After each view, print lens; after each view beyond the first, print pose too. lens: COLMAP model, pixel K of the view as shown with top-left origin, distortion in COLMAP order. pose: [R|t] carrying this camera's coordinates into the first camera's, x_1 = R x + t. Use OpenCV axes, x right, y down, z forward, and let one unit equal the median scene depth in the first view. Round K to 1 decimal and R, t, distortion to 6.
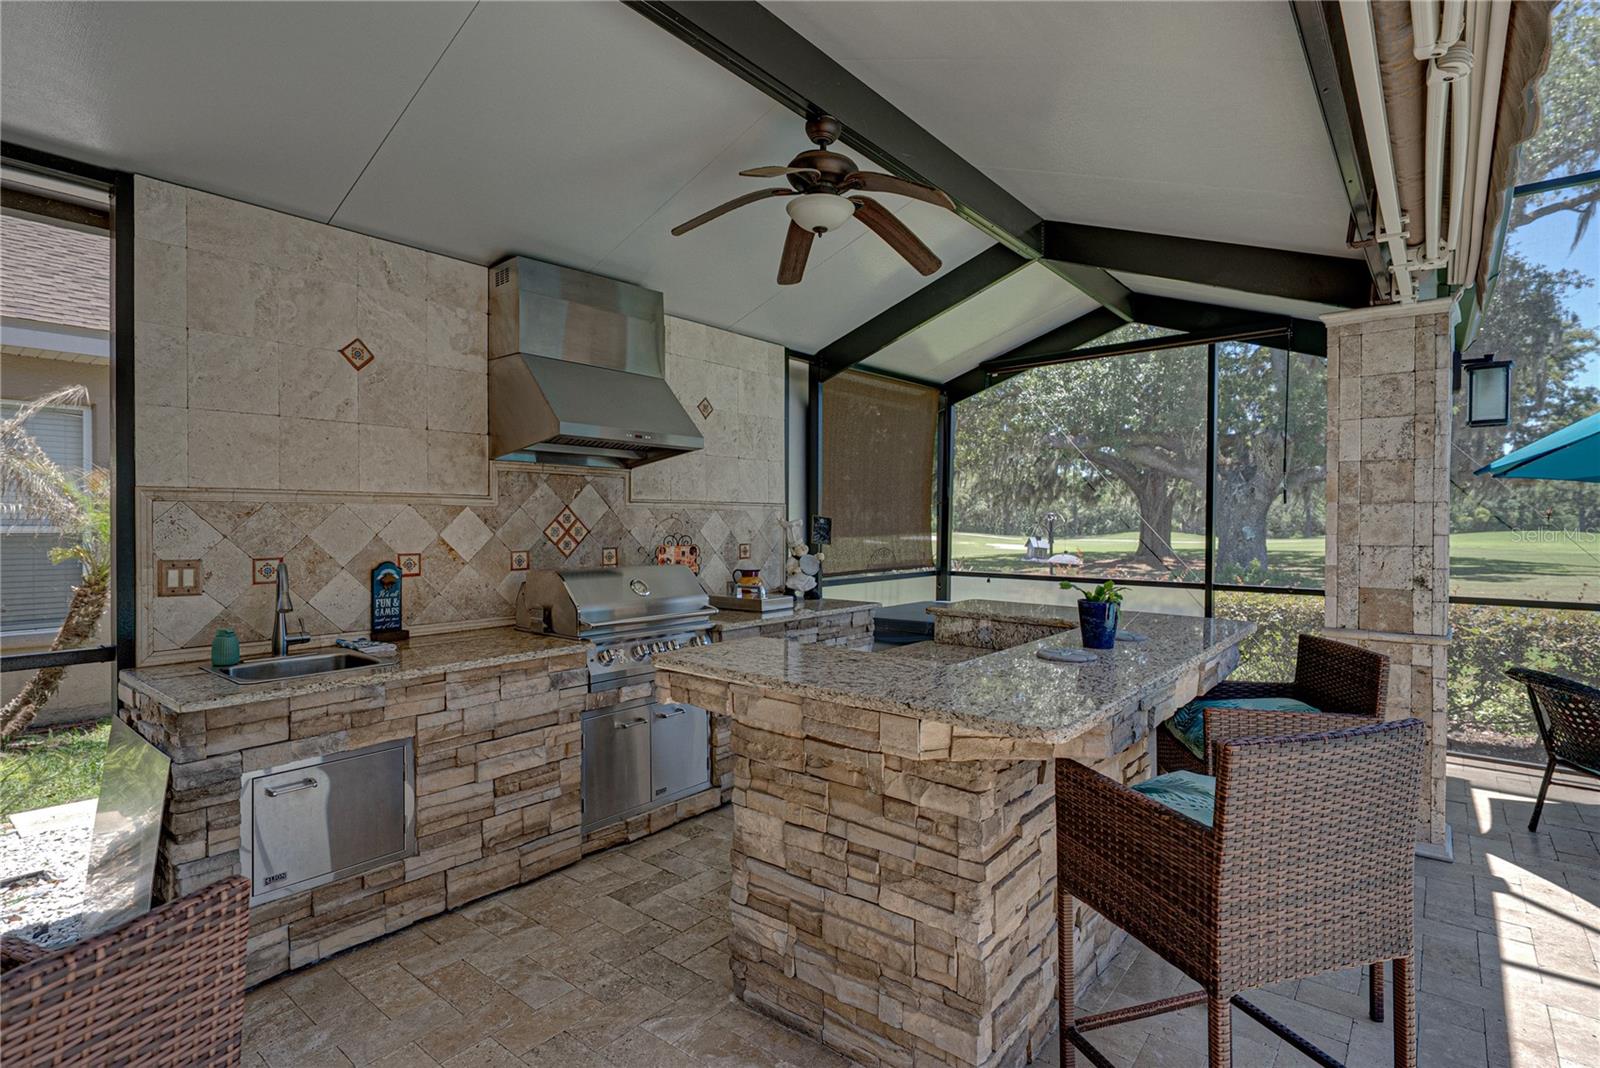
lens RADIAL K [[790.3, 0, 798.4], [0, 790.3, 525.2], [0, 0, 1]] dist [0.002767, -0.000898]
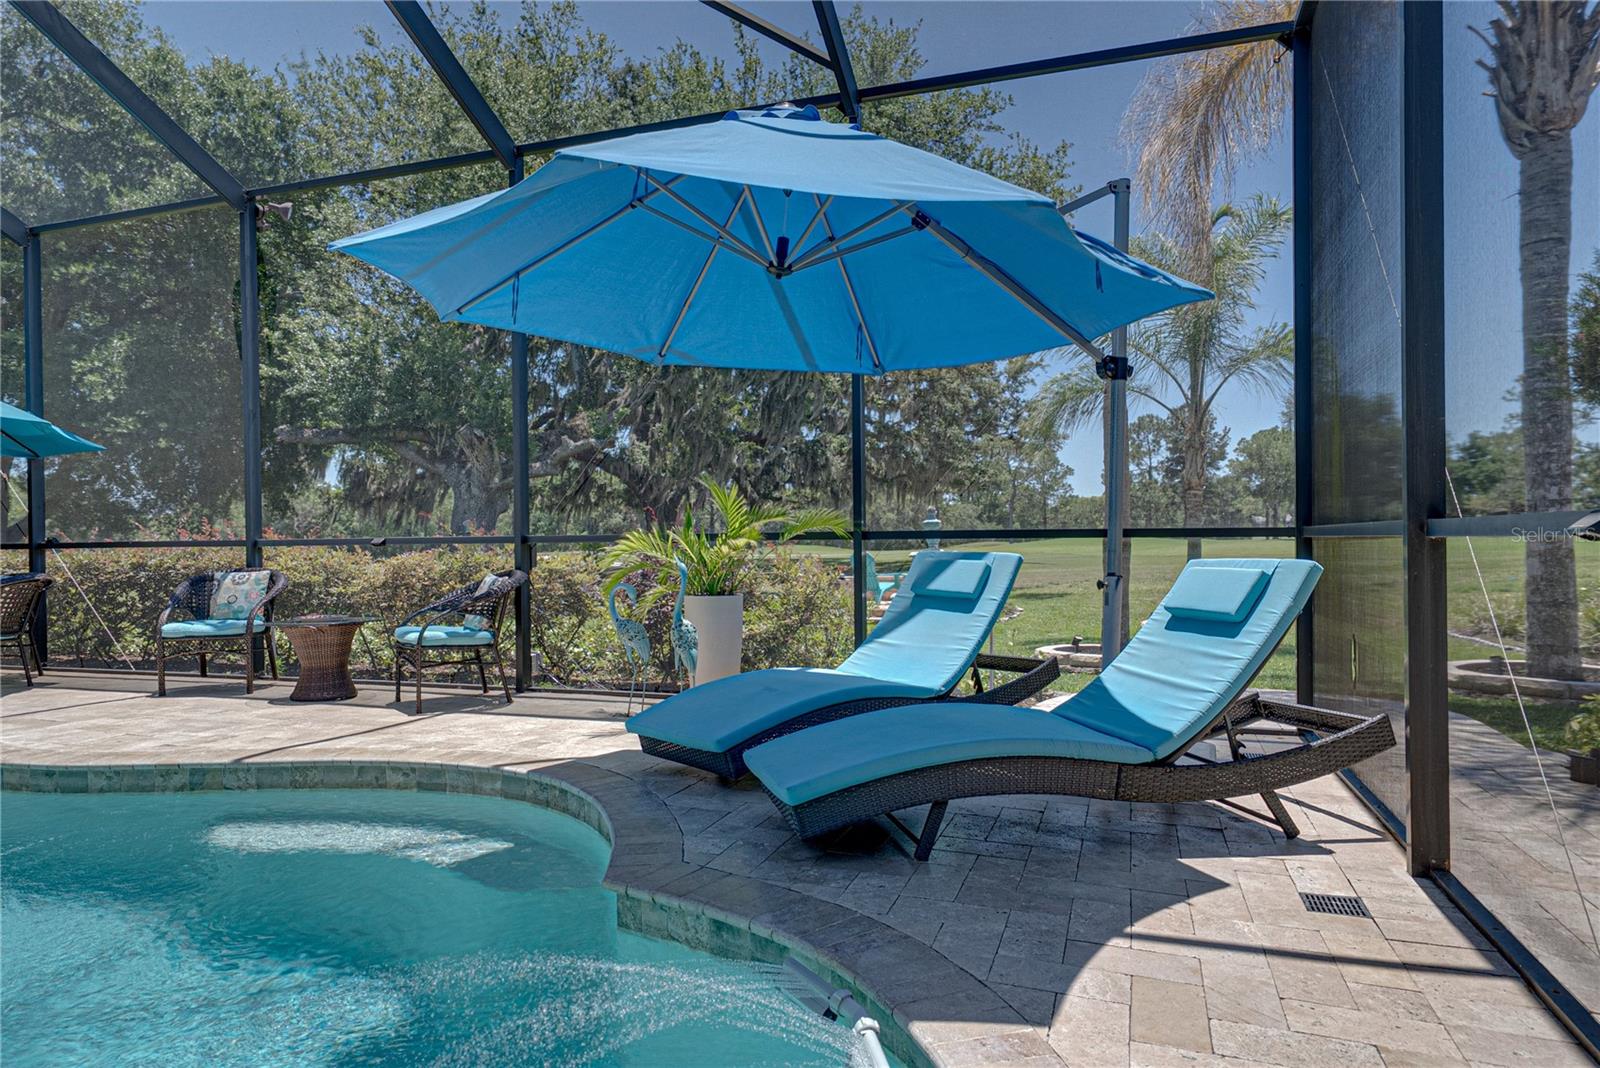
lens RADIAL K [[962.5, 0, 791.8], [0, 962.5, 545.6], [0, 0, 1]] dist [0.005017, -0.001023]
pose [[0.934369, -0.019379, 0.355779, 2.212912], [0.018826, 0.999810, 0.005017, 0.157181], [-0.355809, 0.002010, 0.934557, -1.402874]]
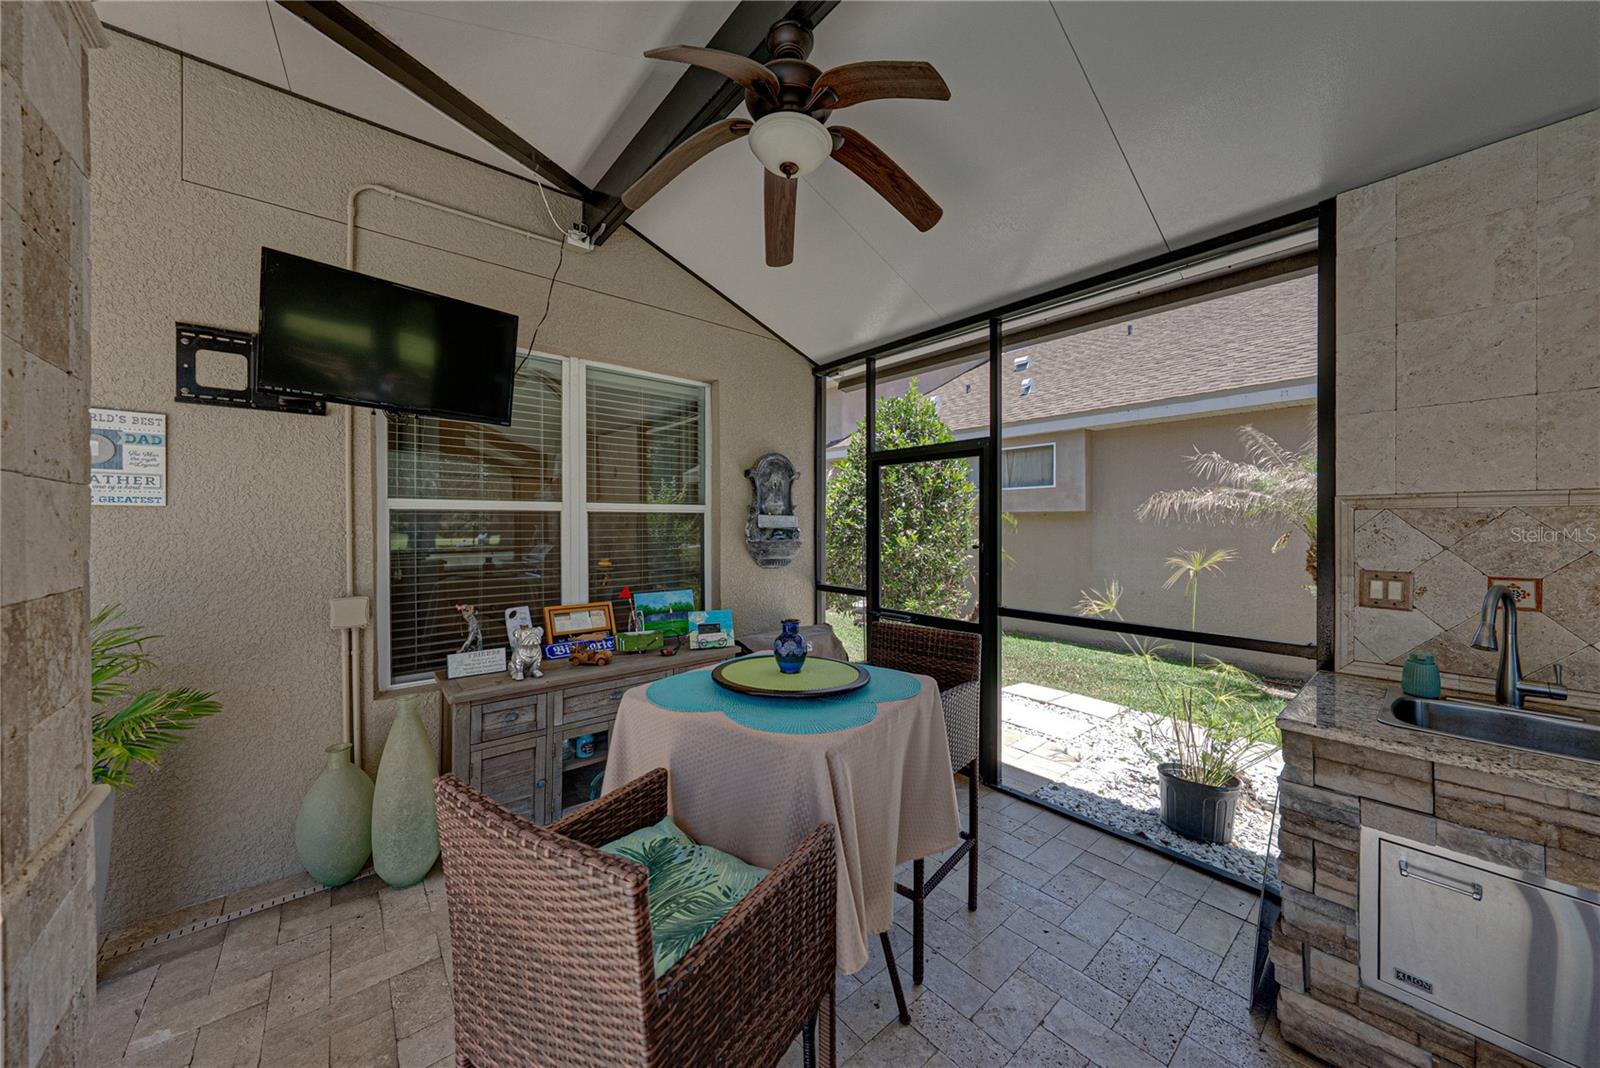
lens RADIAL K [[552.0, 0, 809.7], [0, 552.0, 525.2], [0, 0, 1]] dist [0.000084, -0.000191]
pose [[-0.166484, -0.000489, -0.986044, -0.008929], [-0.008674, 0.999962, 0.000968, -0.004681], [0.986006, 0.008714, -0.166482, 0.352150]]
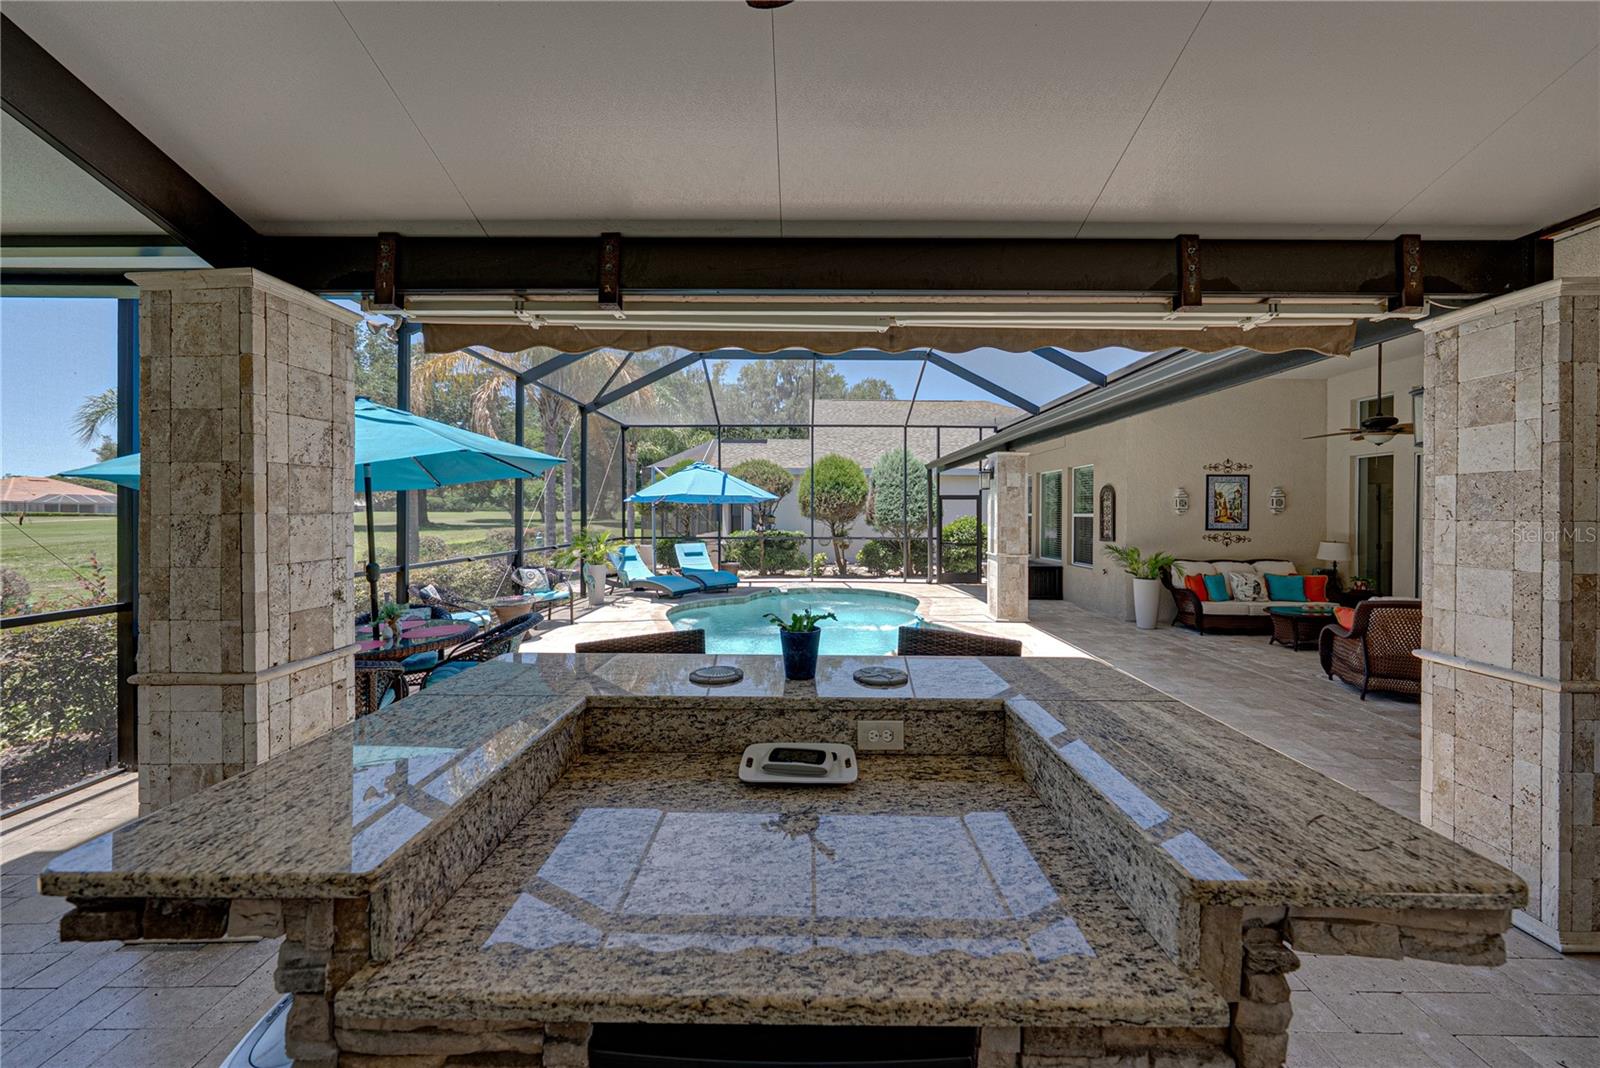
lens RADIAL K [[552.0, 0, 814.2], [0, 552.0, 515.0], [0, 0, 1]] dist [0.000084, -0.000191]
pose [[-0.637014, -0.011912, 0.770760, -0.106255], [-0.001715, 0.999900, 0.014035, -0.036806], [-0.770850, 0.007618, -0.636971, 0.969150]]
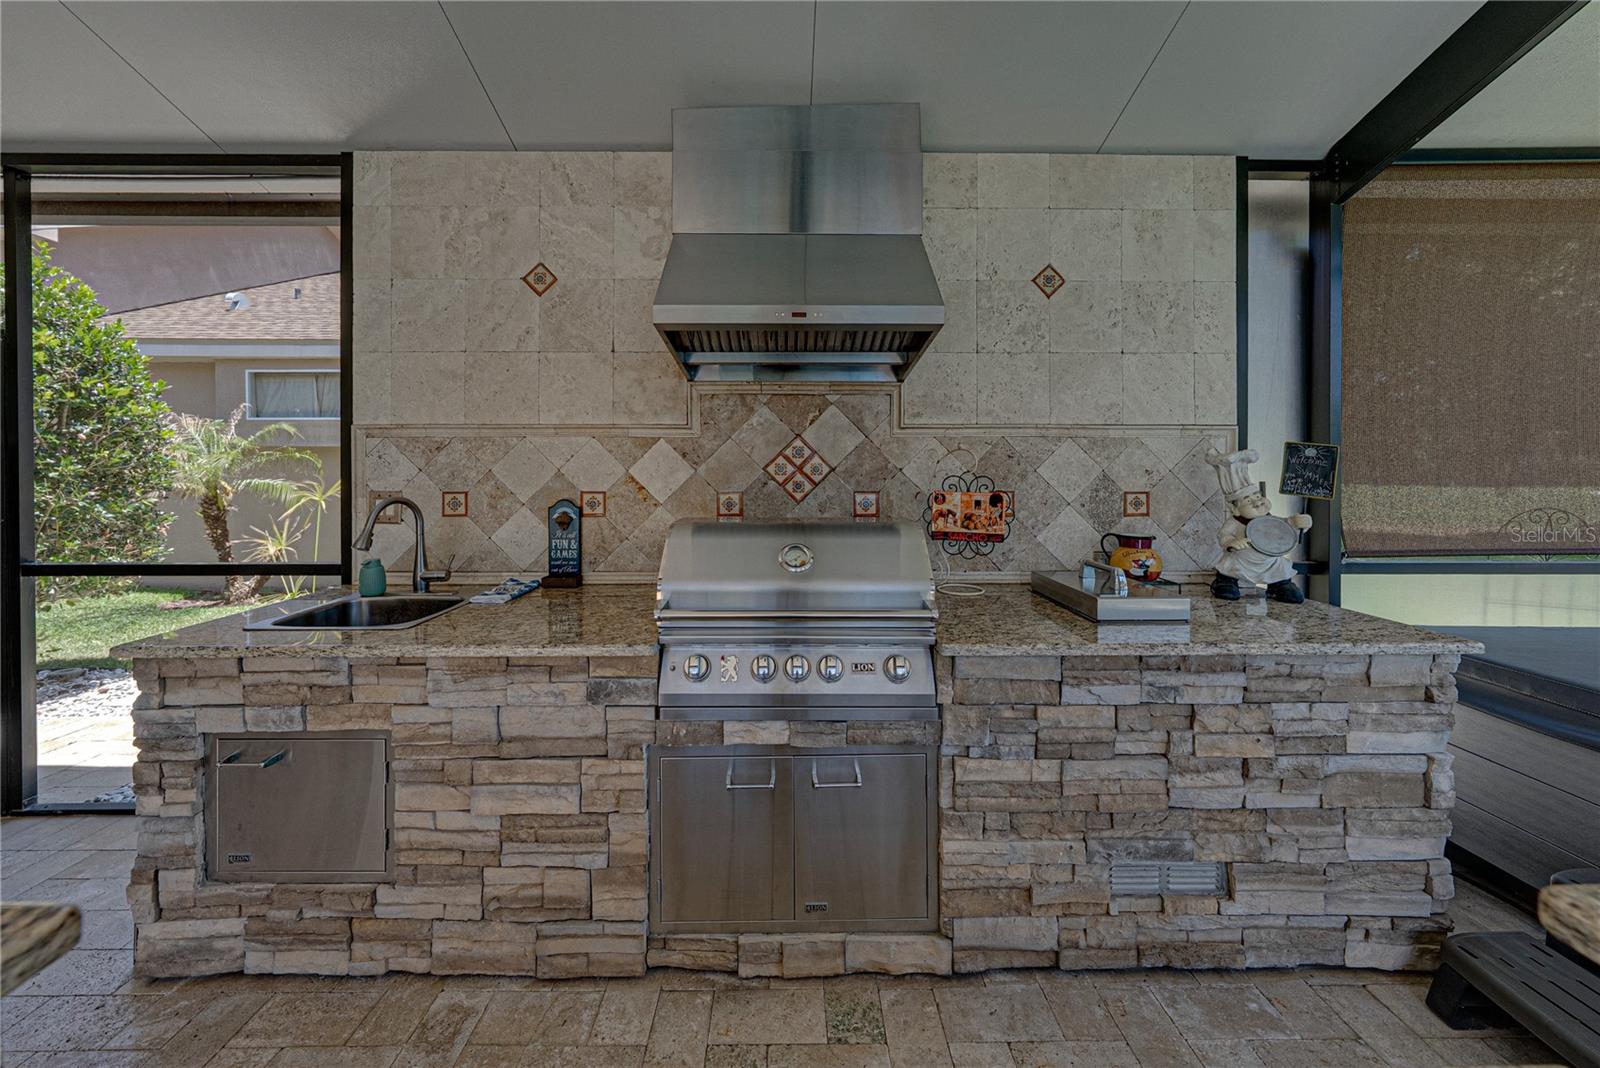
lens RADIAL K [[574.7, 0, 789.2], [0, 574.7, 466.5], [0, 0, 1]] dist [-0.008017, 0.001505]
pose [[0.638746, -0.003438, -0.769410, 0.152704], [-0.002578, 0.999975, -0.006609, 0.011178], [0.769414, 0.006204, 0.638721, 0.761781]]
